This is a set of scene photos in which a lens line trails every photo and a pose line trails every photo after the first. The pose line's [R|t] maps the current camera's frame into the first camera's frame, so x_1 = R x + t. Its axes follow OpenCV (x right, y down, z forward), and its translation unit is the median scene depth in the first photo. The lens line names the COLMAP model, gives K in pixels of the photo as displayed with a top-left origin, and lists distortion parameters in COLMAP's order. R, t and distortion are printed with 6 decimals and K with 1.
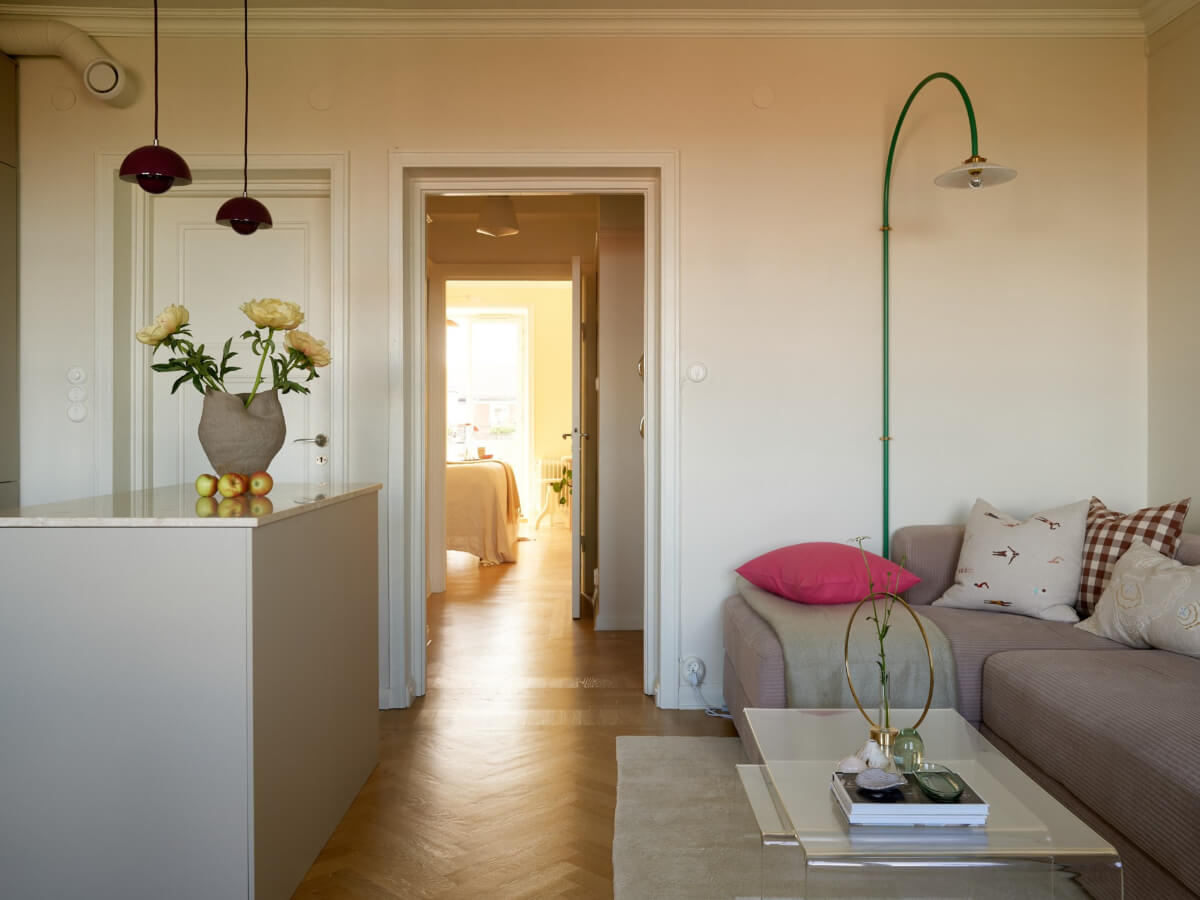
lens RADIAL K [[1069.9, 0, 589.8], [0, 1069.9, 442.9], [0, 0, 1]] dist [0.007746, 0.003274]
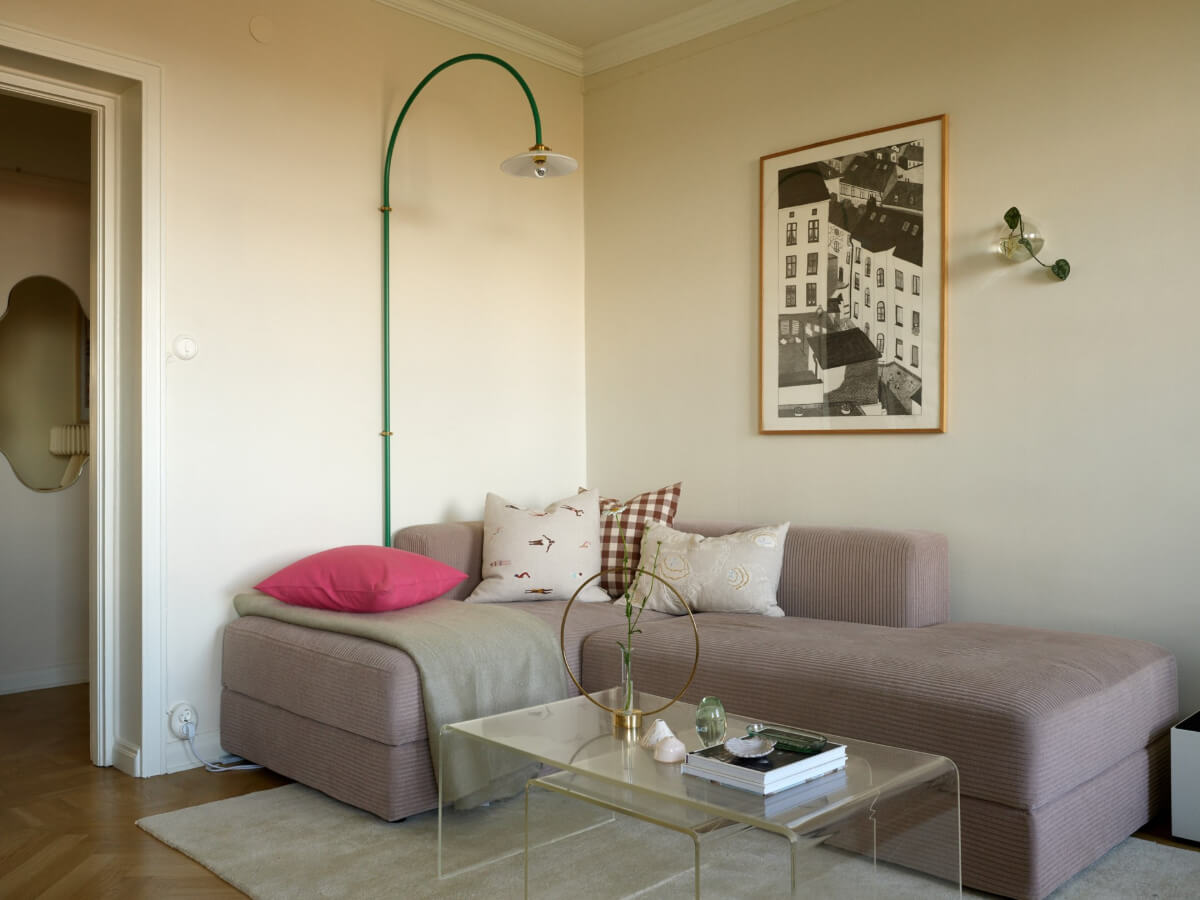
lens RADIAL K [[1069.9, 0, 599.8], [0, 1069.9, 460.1], [0, 0, 1]] dist [0.007746, 0.003274]
pose [[0.691783, 0.000047, 0.722105, -0.308889], [0.016628, 0.999734, -0.015995, 0.042712], [-0.721914, 0.023072, 0.691598, 0.258379]]
